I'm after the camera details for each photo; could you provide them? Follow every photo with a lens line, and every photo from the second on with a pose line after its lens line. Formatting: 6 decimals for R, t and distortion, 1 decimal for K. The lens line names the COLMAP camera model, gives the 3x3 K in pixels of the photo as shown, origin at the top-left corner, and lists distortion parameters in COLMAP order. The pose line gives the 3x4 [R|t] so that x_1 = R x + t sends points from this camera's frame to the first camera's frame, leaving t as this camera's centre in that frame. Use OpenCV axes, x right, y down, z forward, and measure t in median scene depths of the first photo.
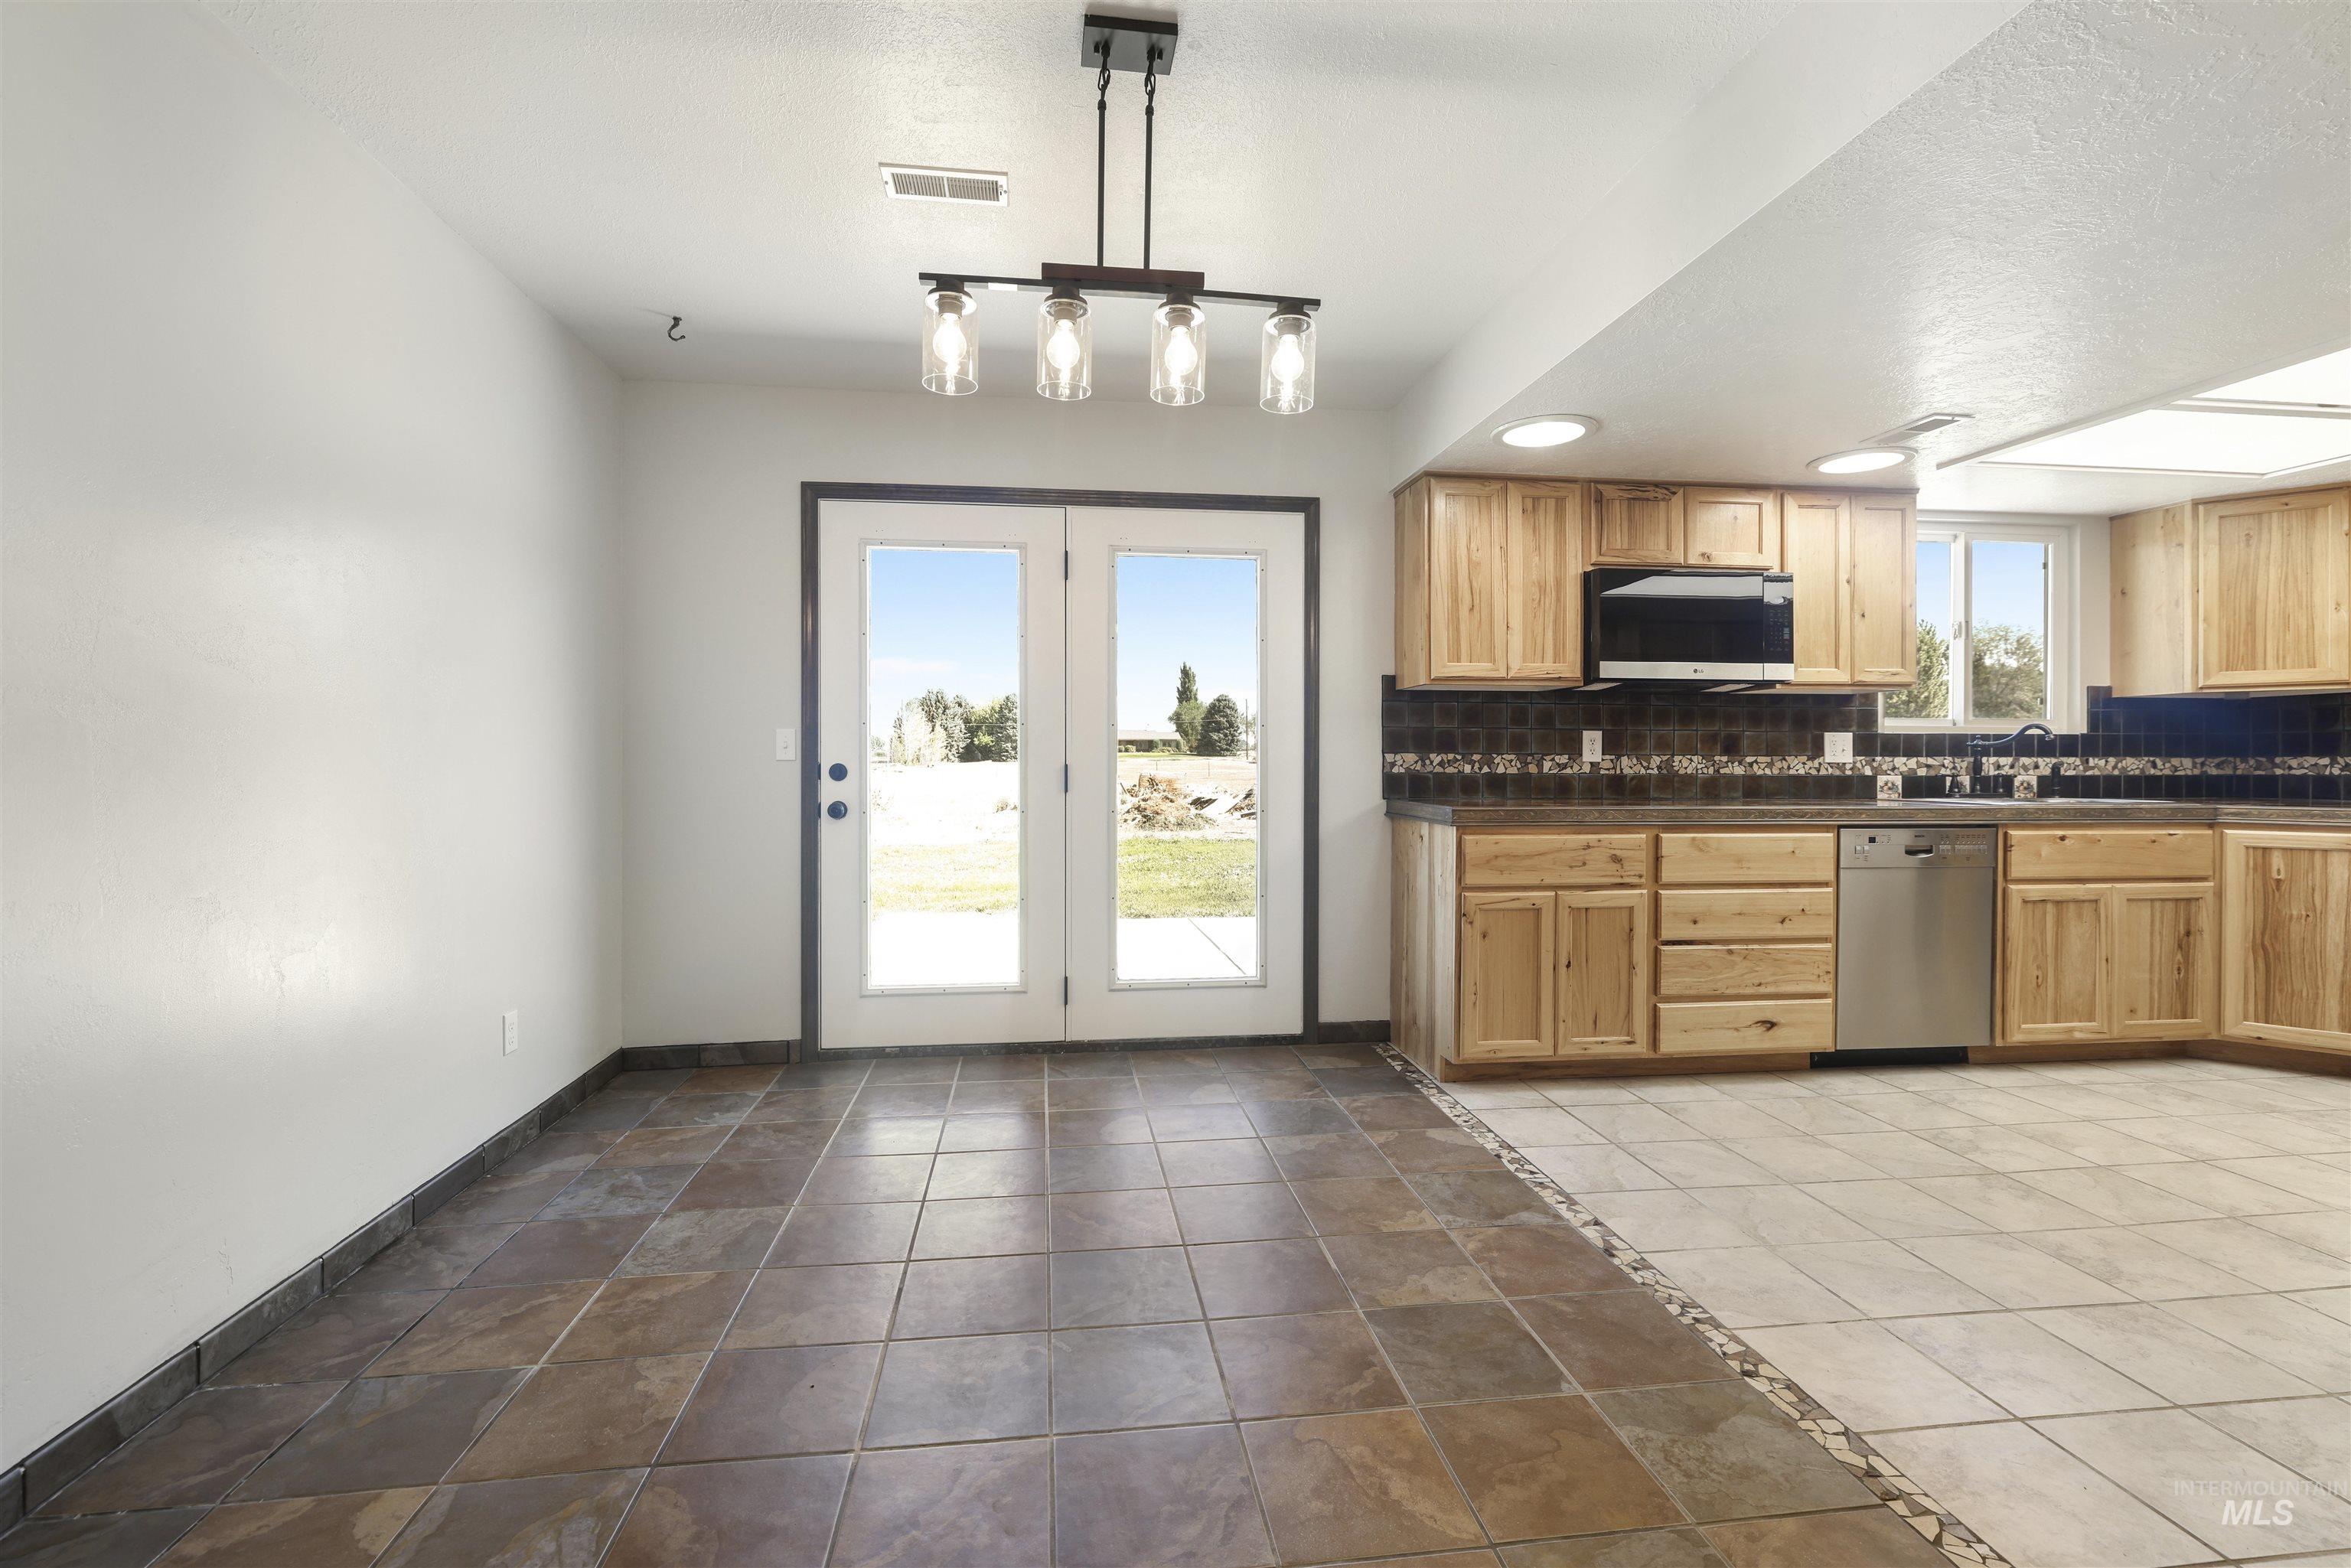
lens RADIAL K [[1016.7, 0, 1163.2], [0, 1016.7, 768.6], [0, 0, 1]] dist [0.001375, -0.000294]
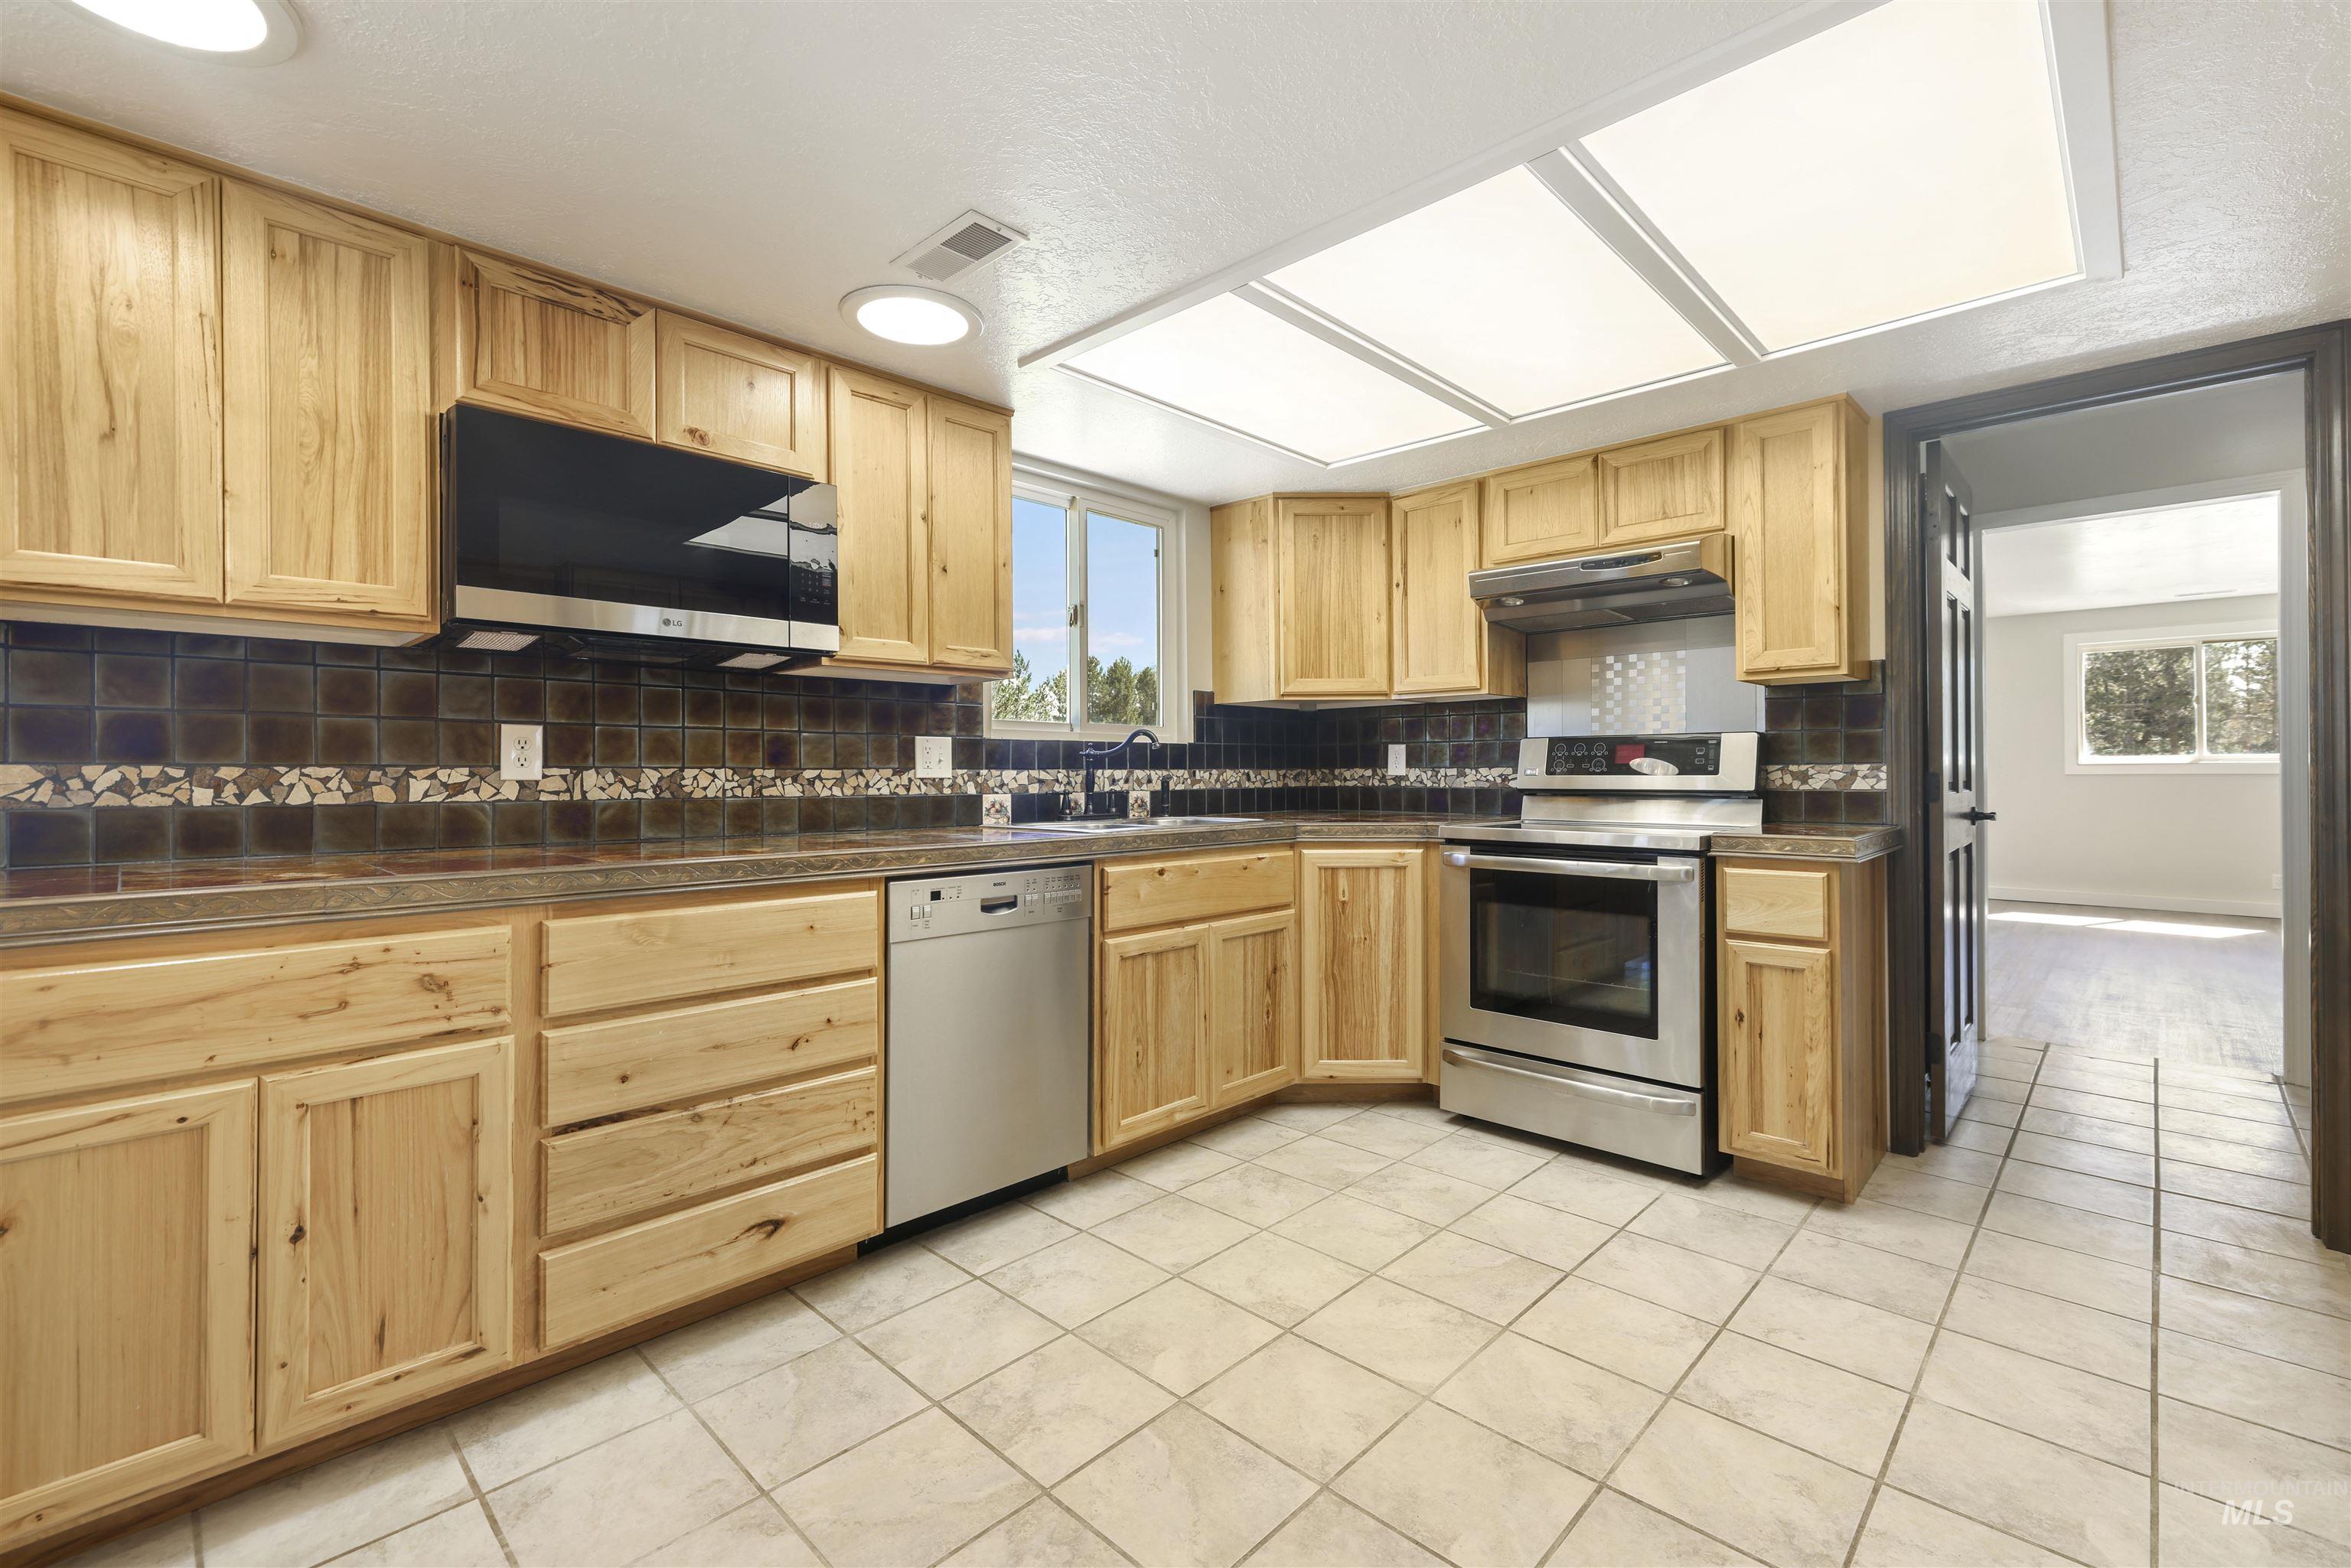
lens RADIAL K [[1011.5, 0, 1171.5], [0, 1011.5, 766.0], [0, 0, 1]] dist [0.001559, 0.000194]
pose [[0.774470, -0.000298, 0.632610, 0.371646], [0.009480, 0.999893, -0.011135, -0.005099], [-0.632539, 0.014621, 0.774390, 0.364233]]
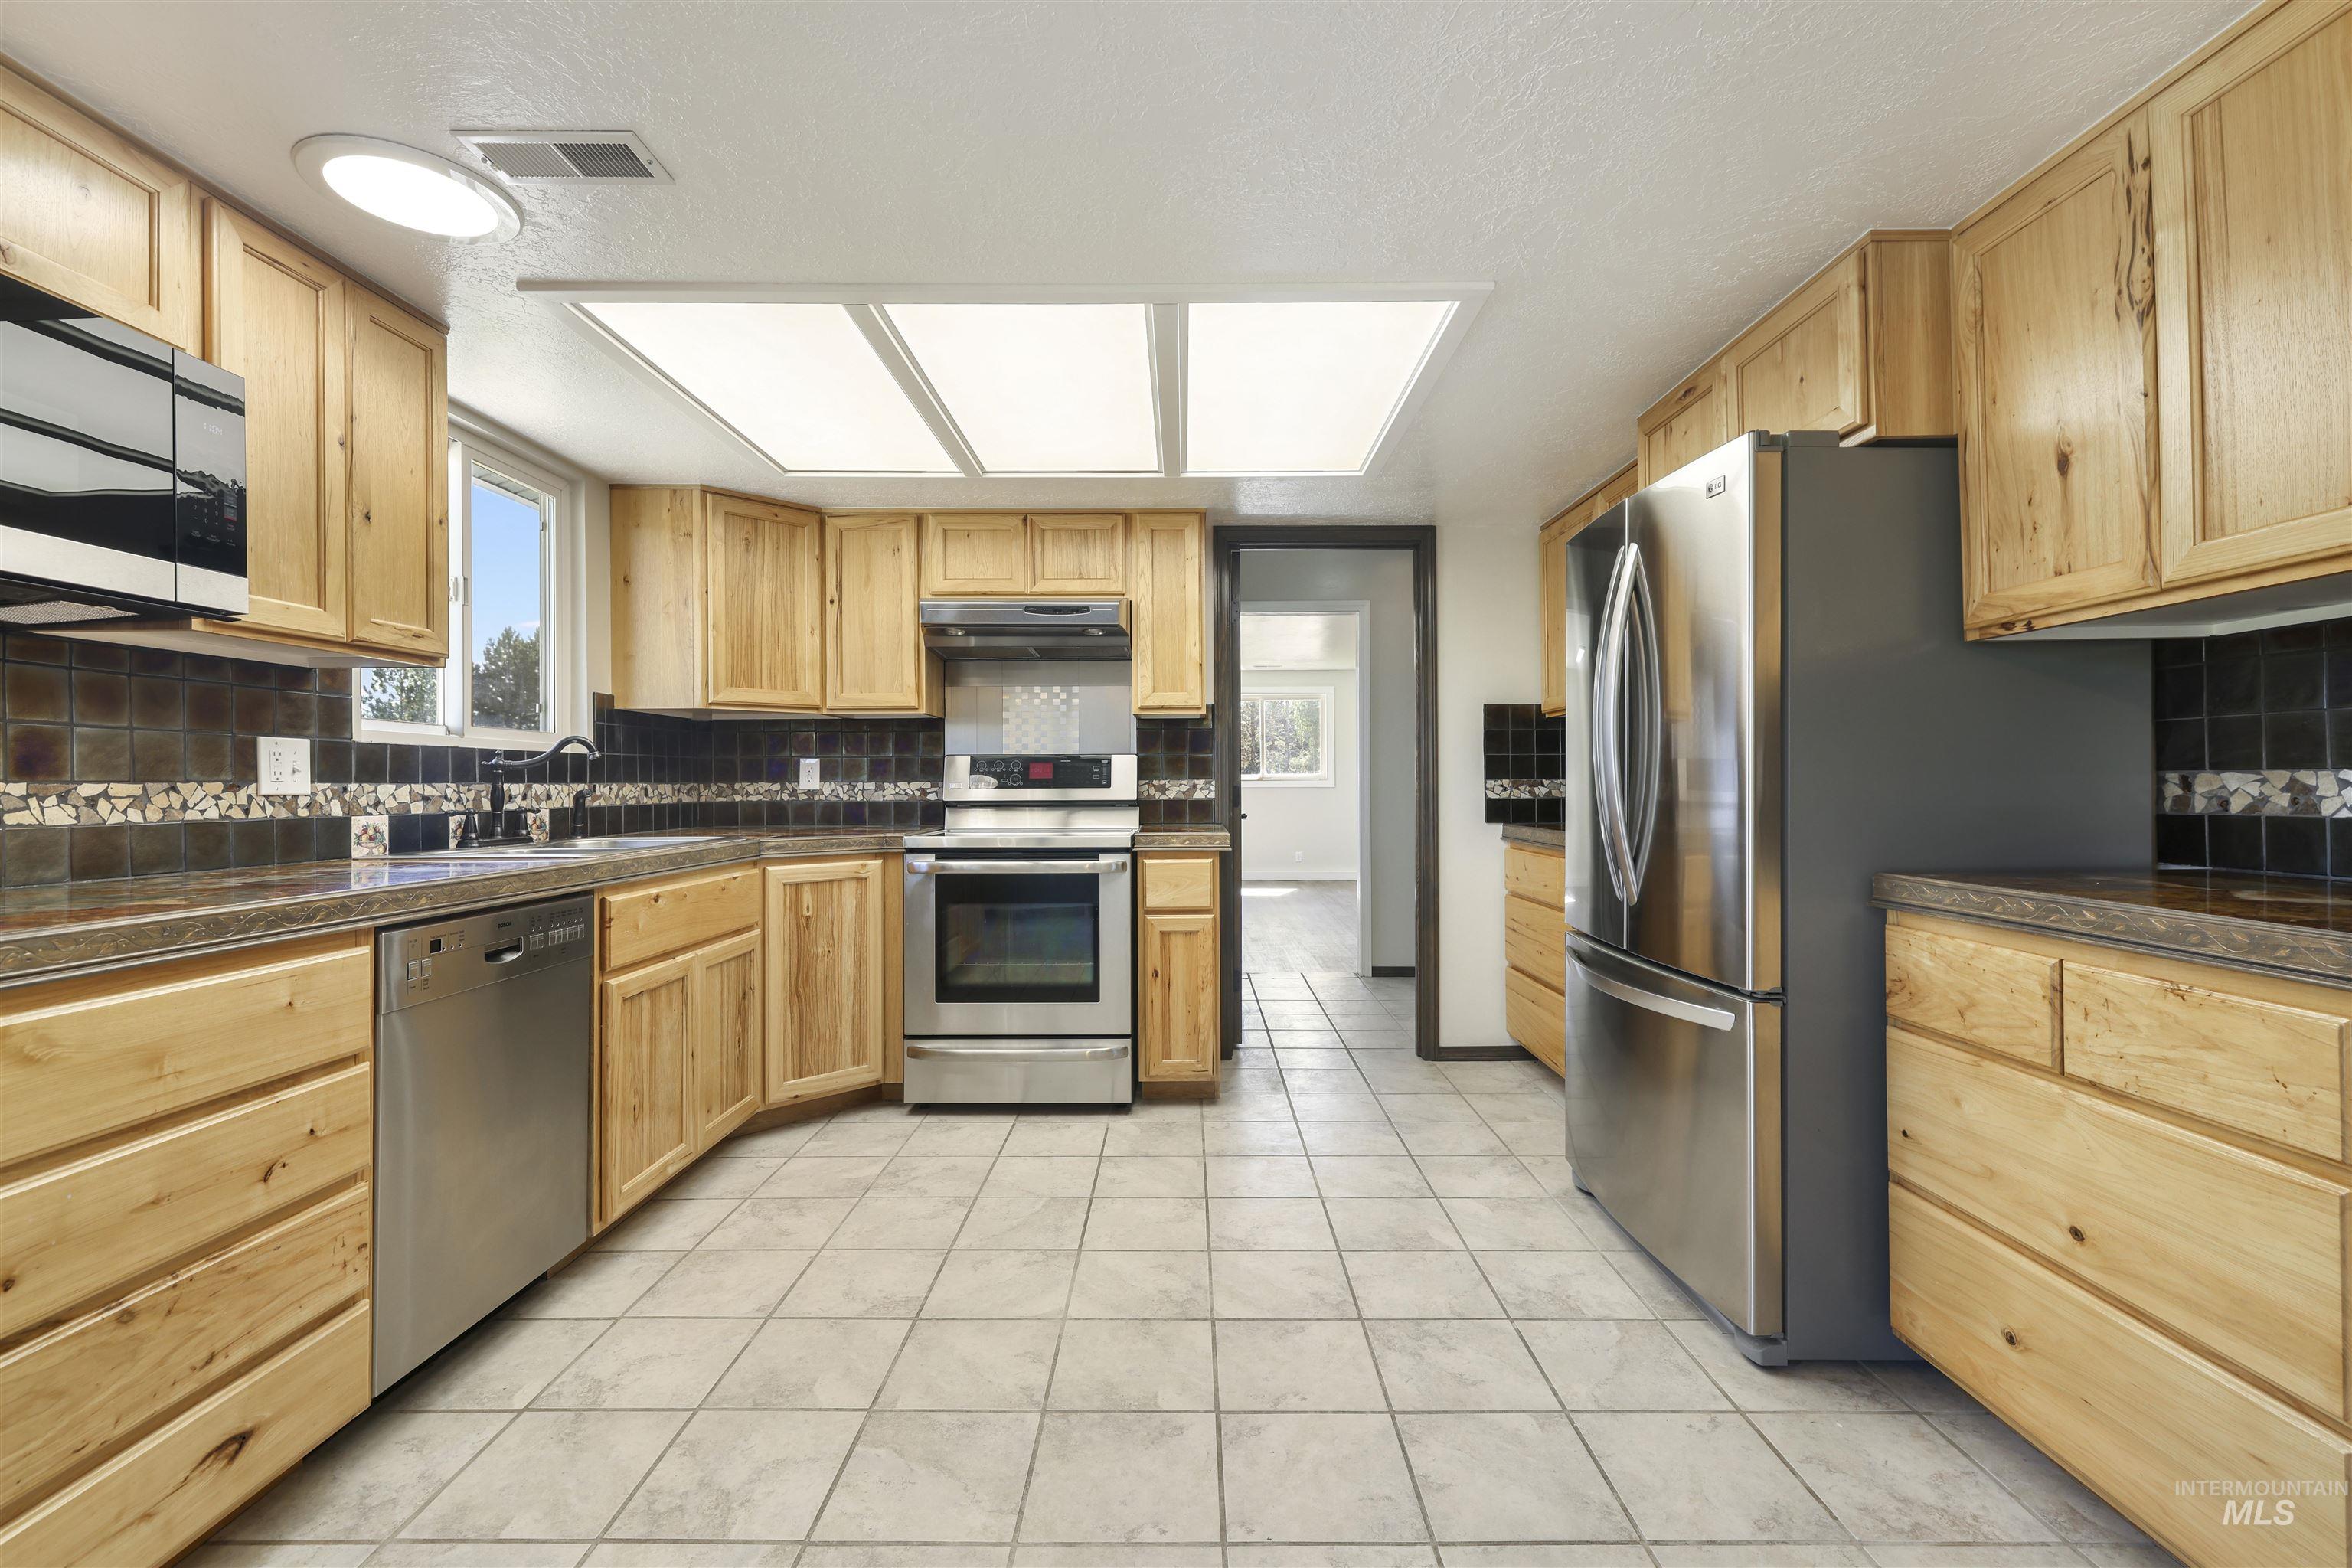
lens RADIAL K [[1011.7, 0, 1181.1], [0, 1011.7, 773.9], [0, 0, 1]] dist [0.000228, -0.000176]
pose [[0.117189, 0.007437, 0.993082, 0.217855], [0.012269, 0.999885, -0.008935, -0.006887], [-0.993034, 0.013231, 0.117084, 0.527020]]
